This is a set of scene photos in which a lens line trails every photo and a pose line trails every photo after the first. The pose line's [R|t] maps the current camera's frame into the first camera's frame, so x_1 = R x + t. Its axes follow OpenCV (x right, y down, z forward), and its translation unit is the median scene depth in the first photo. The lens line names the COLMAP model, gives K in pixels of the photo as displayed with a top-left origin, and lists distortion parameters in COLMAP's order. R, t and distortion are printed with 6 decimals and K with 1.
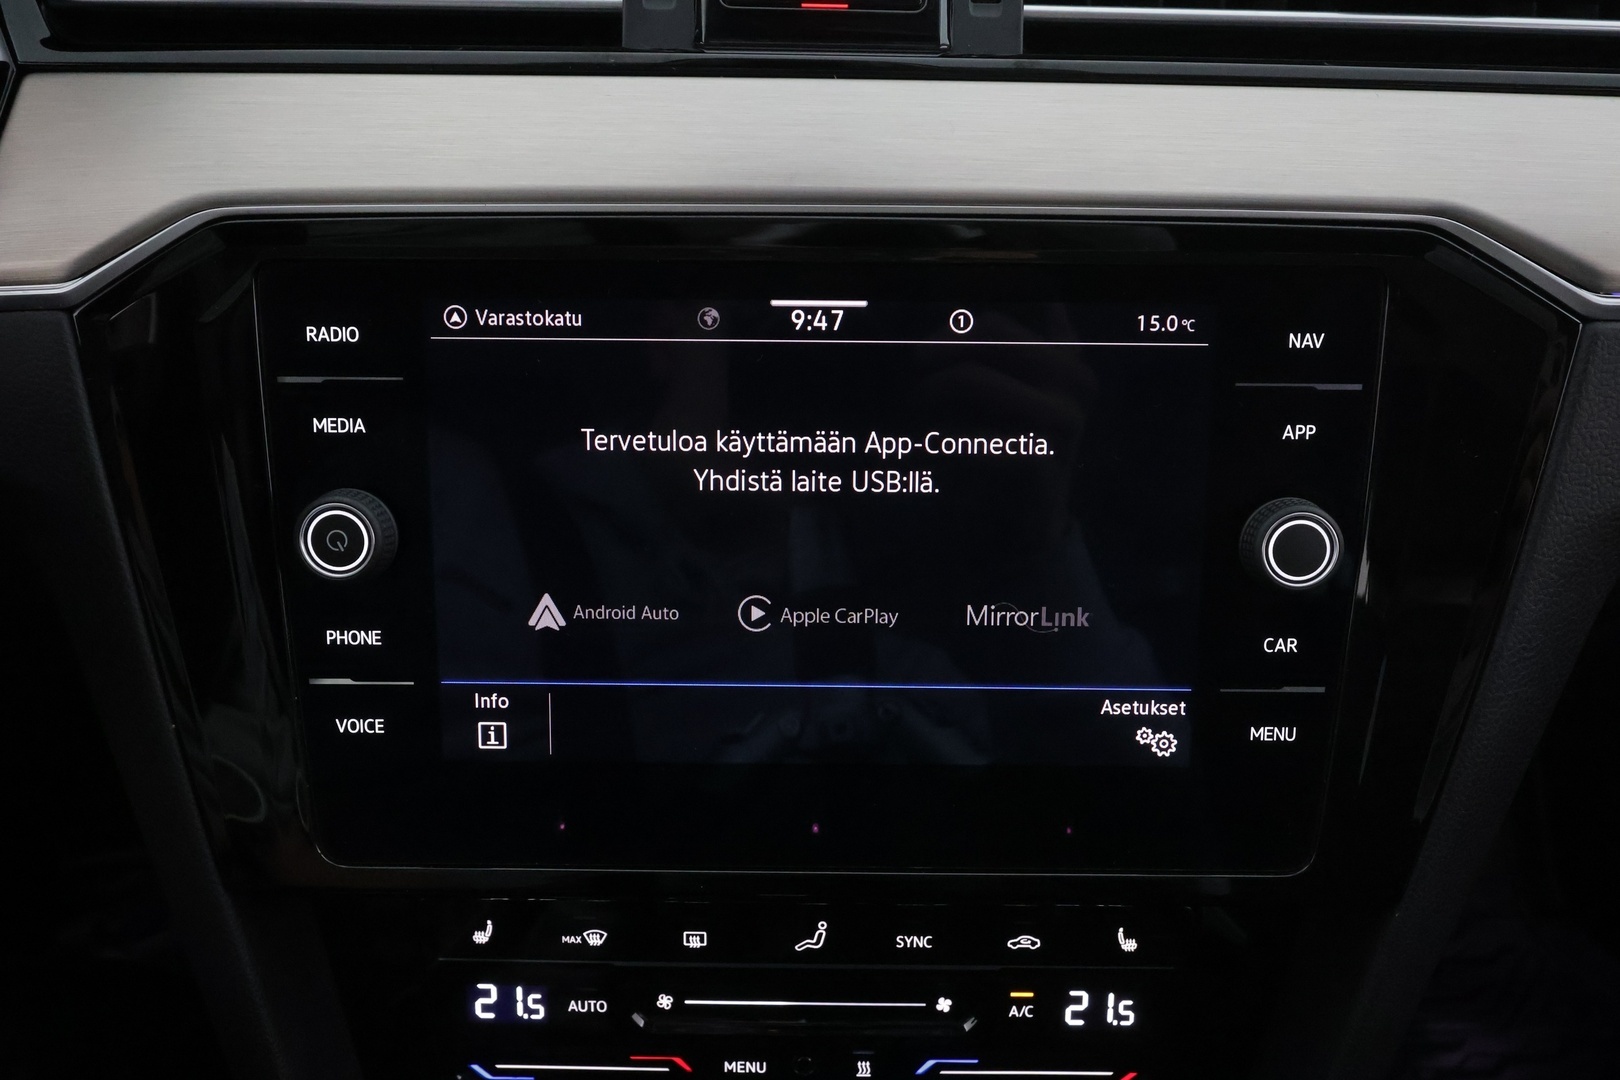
lens RADIAL K [[1263.8, 0, 810.8], [0, 1263.8, 541.3], [0, 0, 1]] dist [0.003355, 0.003977]
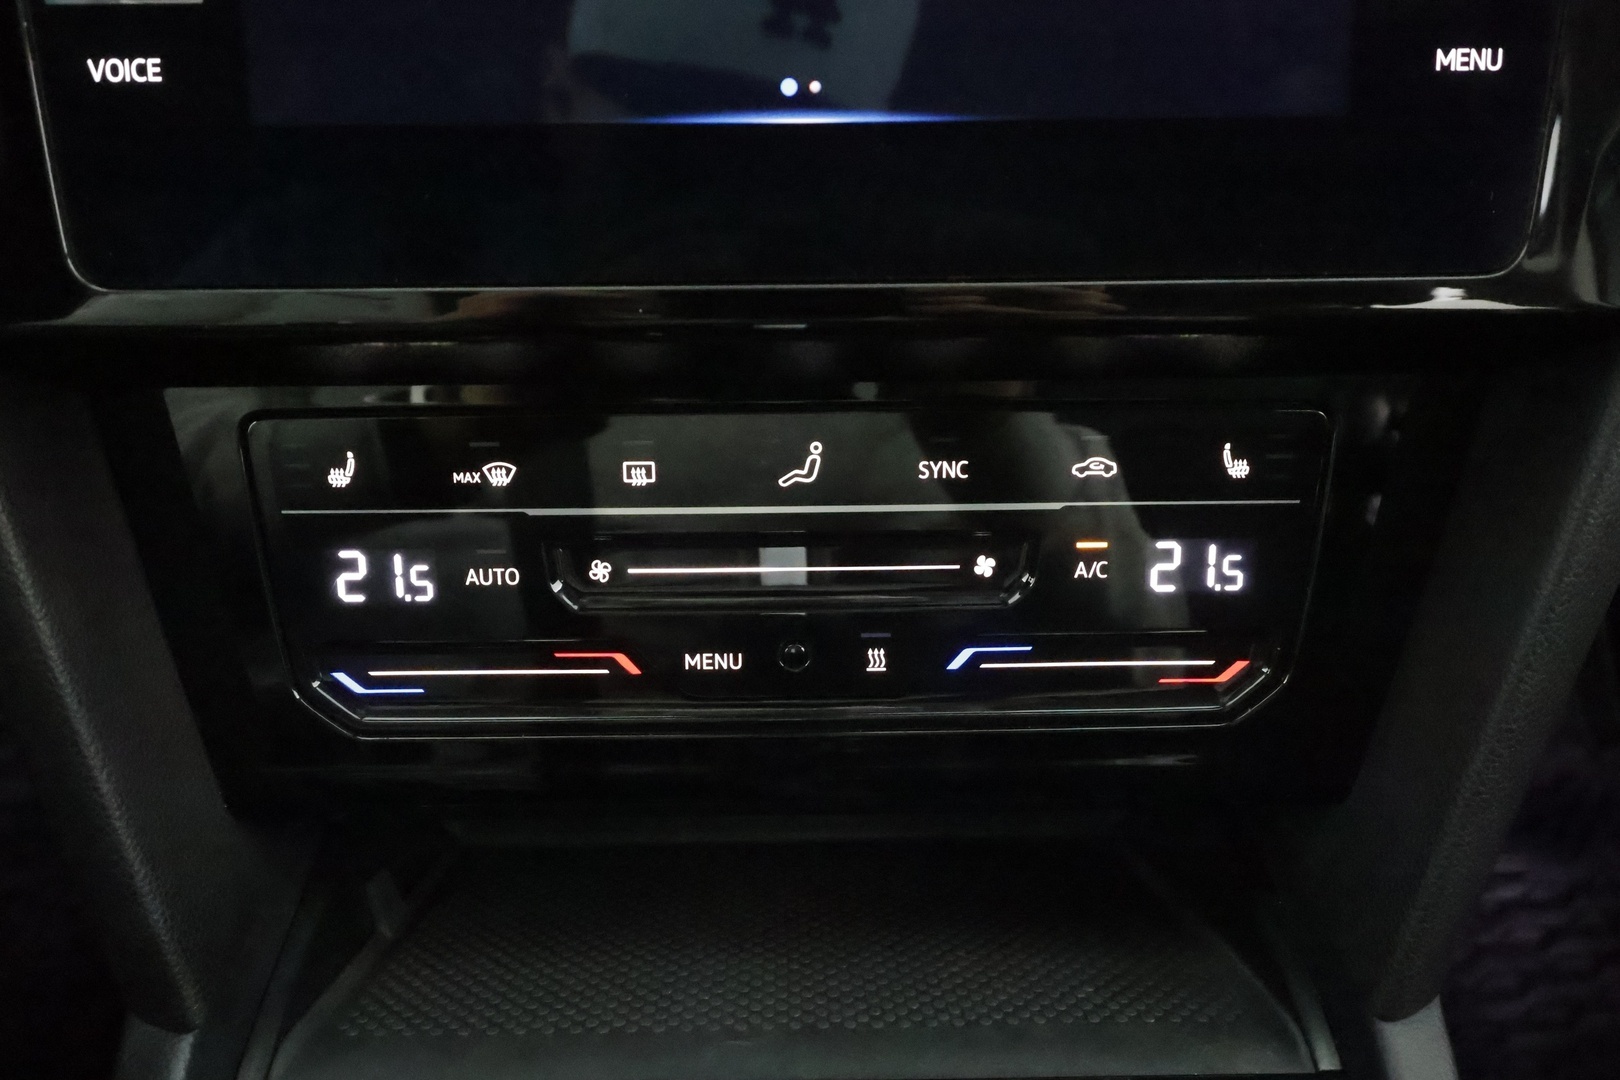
lens RADIAL K [[1279.7, 0, 813.4], [0, 1279.7, 544.9], [0, 0, 1]] dist [-0.003085, 0.011785]
pose [[0.999540, -0.020509, 0.022336, -0.010406], [0.020203, 0.999700, 0.013865, 0.375140], [-0.022614, -0.013408, 0.999654, 0.291530]]
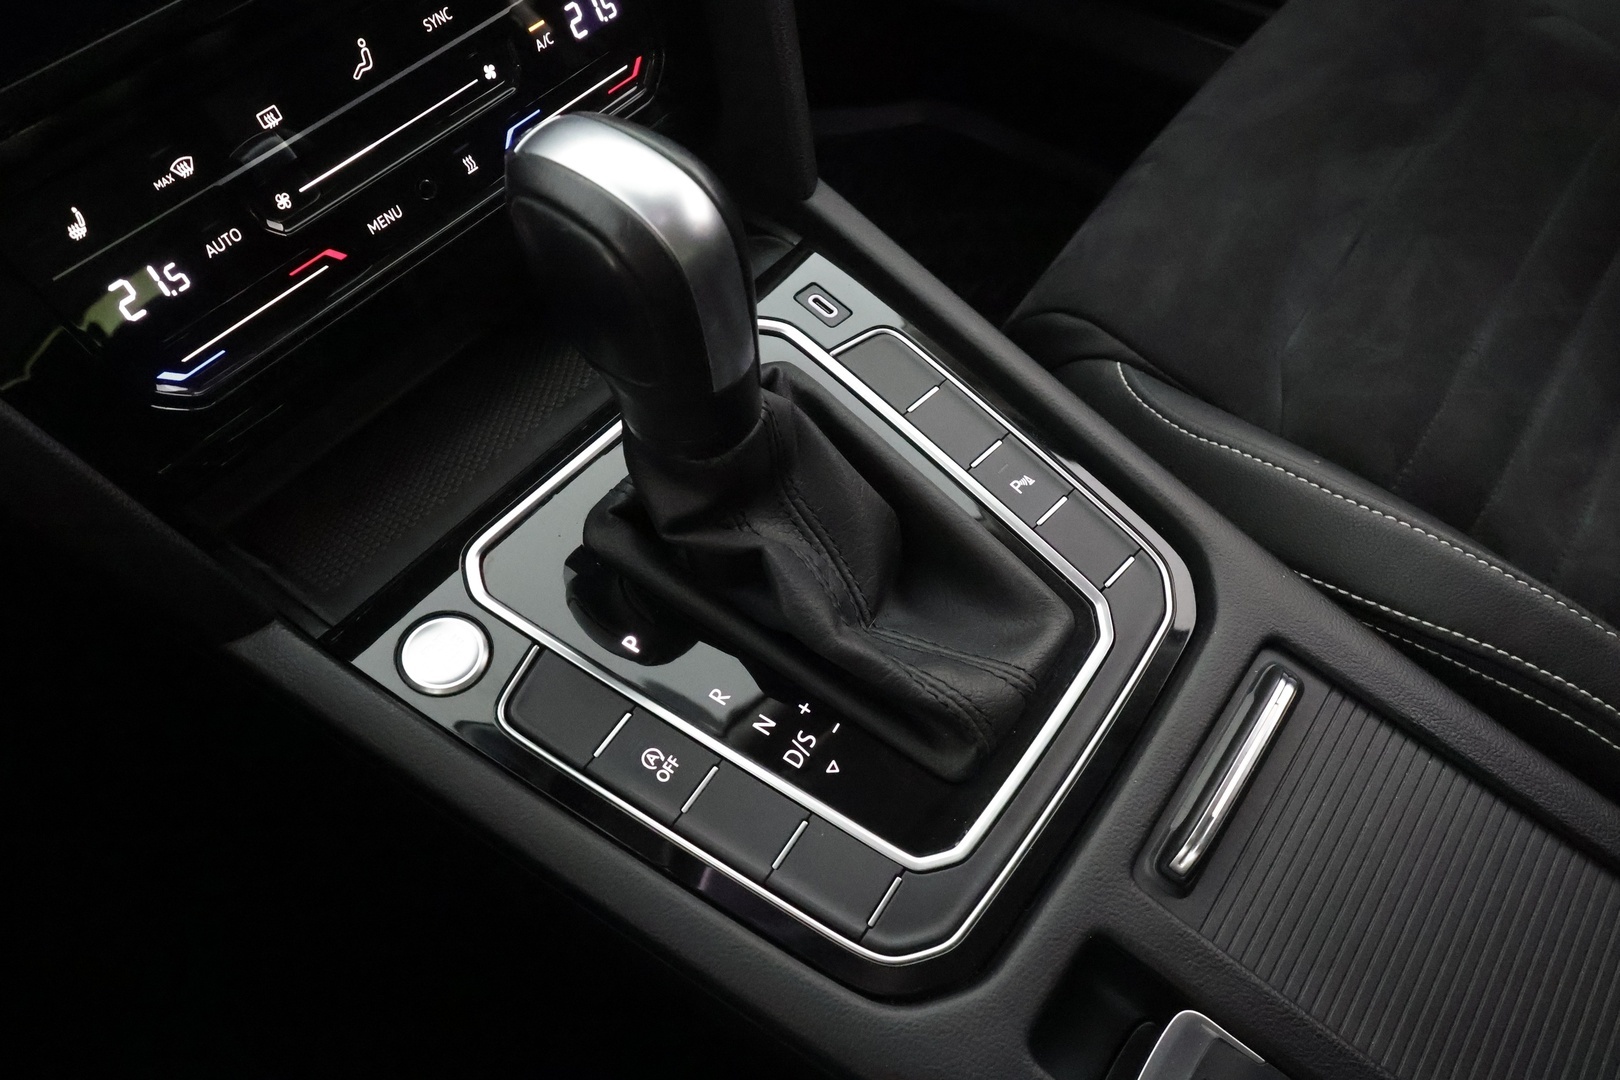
lens RADIAL K [[1279.7, 0, 813.4], [0, 1279.7, 544.9], [0, 0, 1]] dist [-0.003085, 0.011785]
pose [[0.618419, -0.638813, 0.457685, -0.542131], [0.482776, 0.768380, 0.420143, 0.384818], [-0.620068, -0.038866, 0.783584, -0.071281]]
